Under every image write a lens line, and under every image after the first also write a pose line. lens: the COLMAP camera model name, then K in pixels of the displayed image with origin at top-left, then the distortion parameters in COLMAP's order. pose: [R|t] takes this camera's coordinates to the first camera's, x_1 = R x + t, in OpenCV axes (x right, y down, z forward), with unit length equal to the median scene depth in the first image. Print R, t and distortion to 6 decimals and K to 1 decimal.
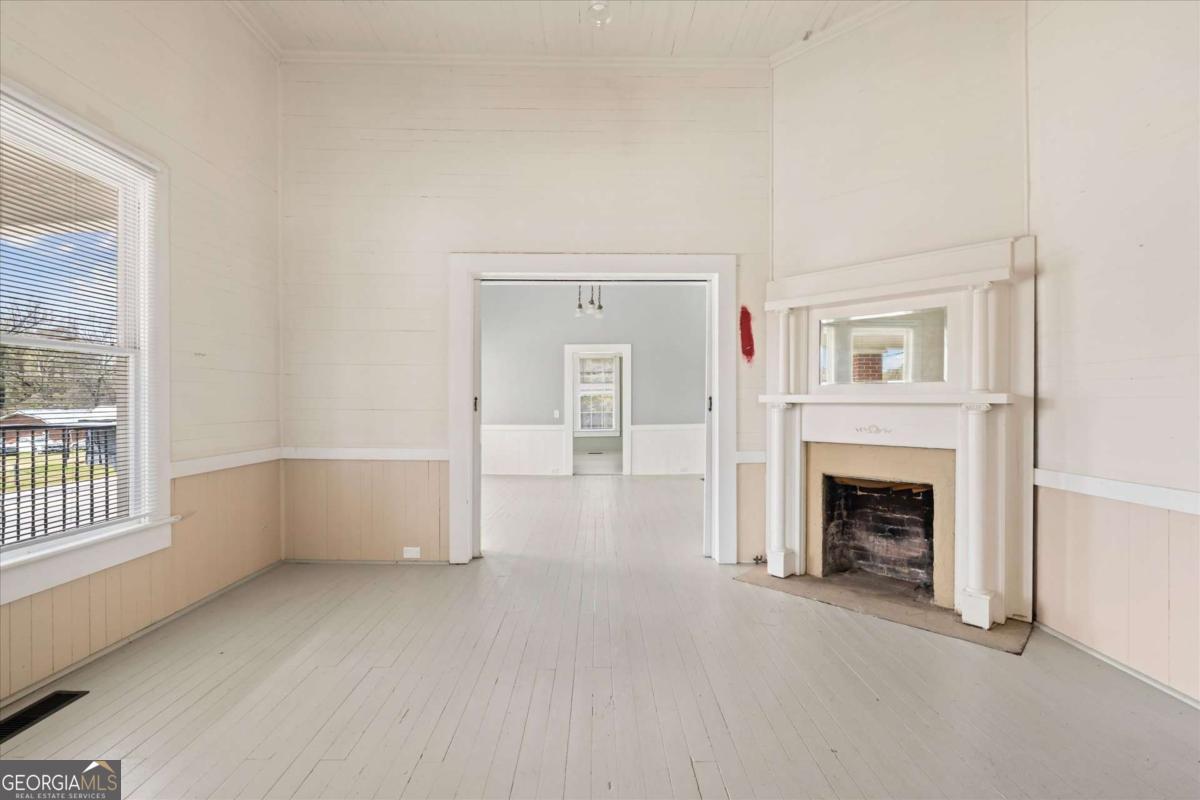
lens RADIAL K [[525.6, 0, 603.8], [0, 525.6, 400.7], [0, 0, 1]] dist [-0.004463, -0.000038]
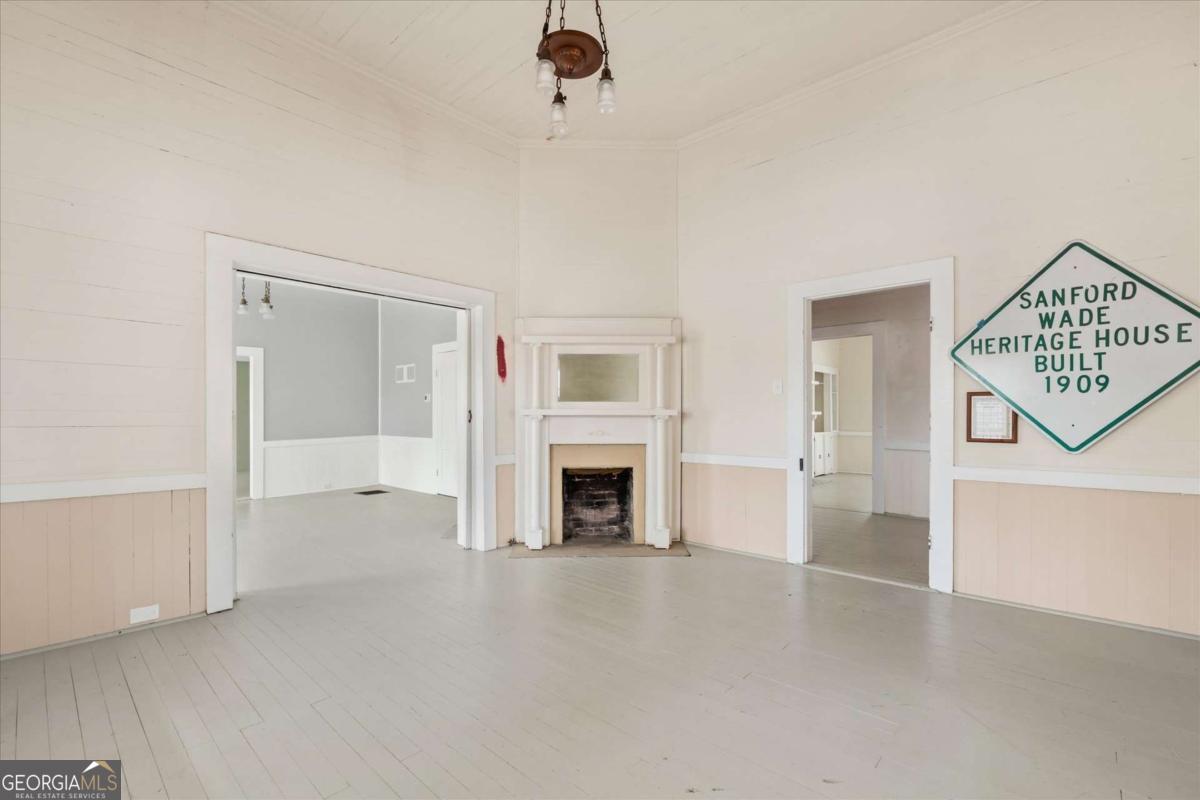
lens RADIAL K [[525.6, 0, 601.3], [0, 525.6, 411.4], [0, 0, 1]] dist [-0.004463, -0.000038]
pose [[0.686204, 0.000221, 0.727409, -0.499551], [0.000097, 1.000000, -0.000396, -0.005172], [-0.727409, 0.000342, 0.686204, -0.004579]]
